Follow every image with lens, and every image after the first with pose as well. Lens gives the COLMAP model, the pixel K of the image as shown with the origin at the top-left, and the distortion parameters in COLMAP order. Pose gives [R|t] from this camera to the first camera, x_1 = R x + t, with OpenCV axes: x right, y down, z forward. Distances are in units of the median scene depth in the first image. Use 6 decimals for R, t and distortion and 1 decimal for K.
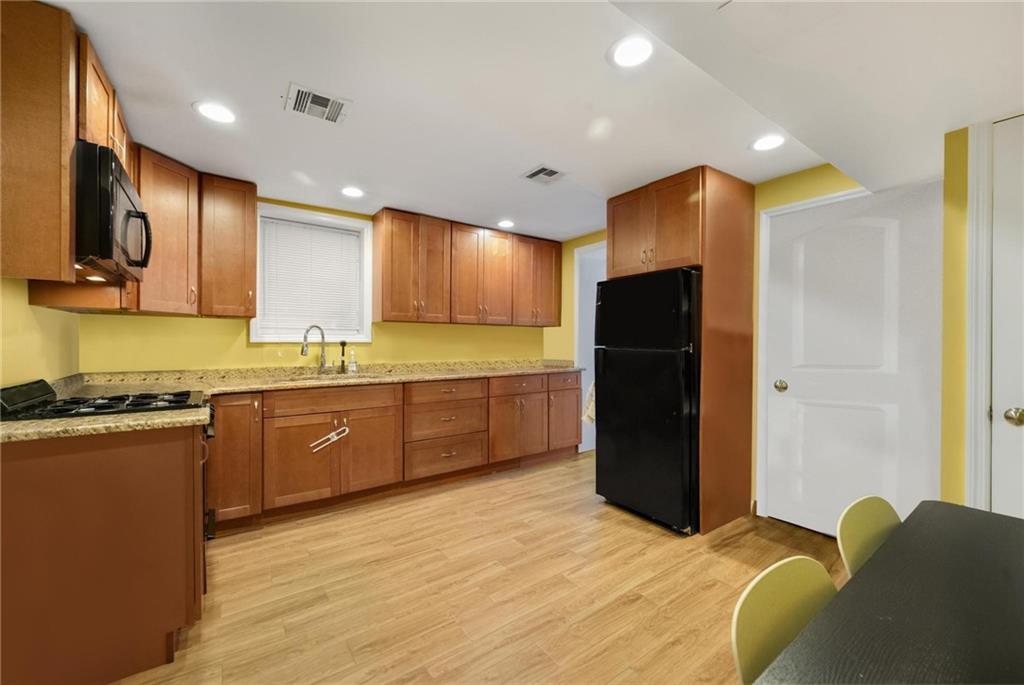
lens RADIAL K [[404.4, 0, 511.3], [0, 404.4, 344.9], [0, 0, 1]] dist [0.000385, -0.000004]
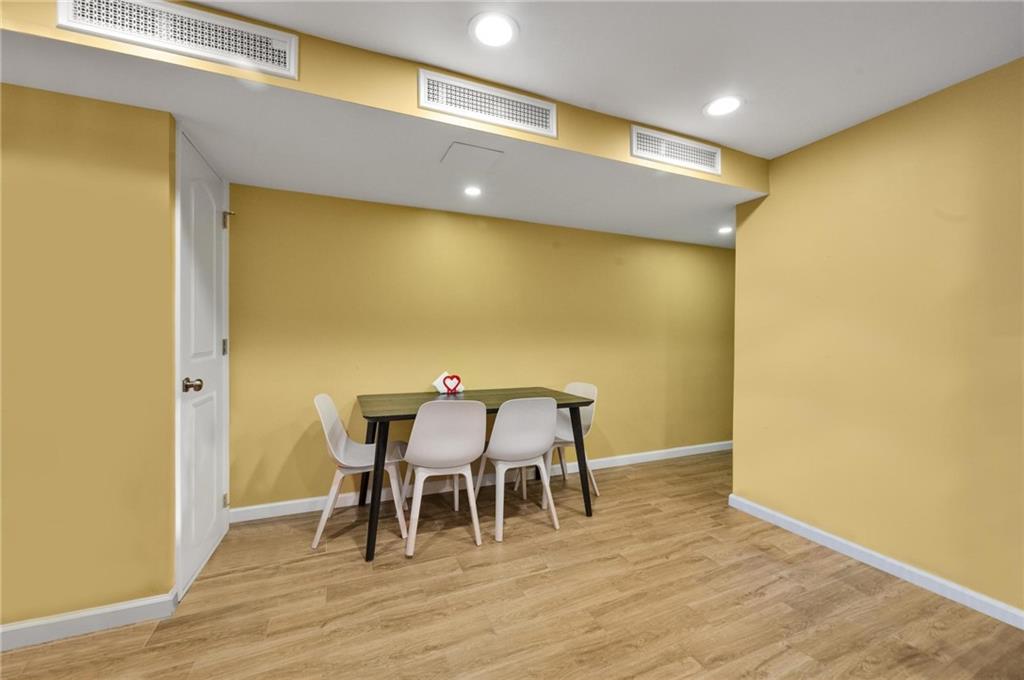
lens RADIAL K [[404.4, 0, 515.7], [0, 404.4, 340.9], [0, 0, 1]] dist [0.000385, -0.000004]
pose [[-0.976660, -0.009571, 0.214579, 0.025428], [-0.009097, 0.999954, 0.003194, 0.028225], [-0.214599, 0.001167, -0.976702, 1.954389]]
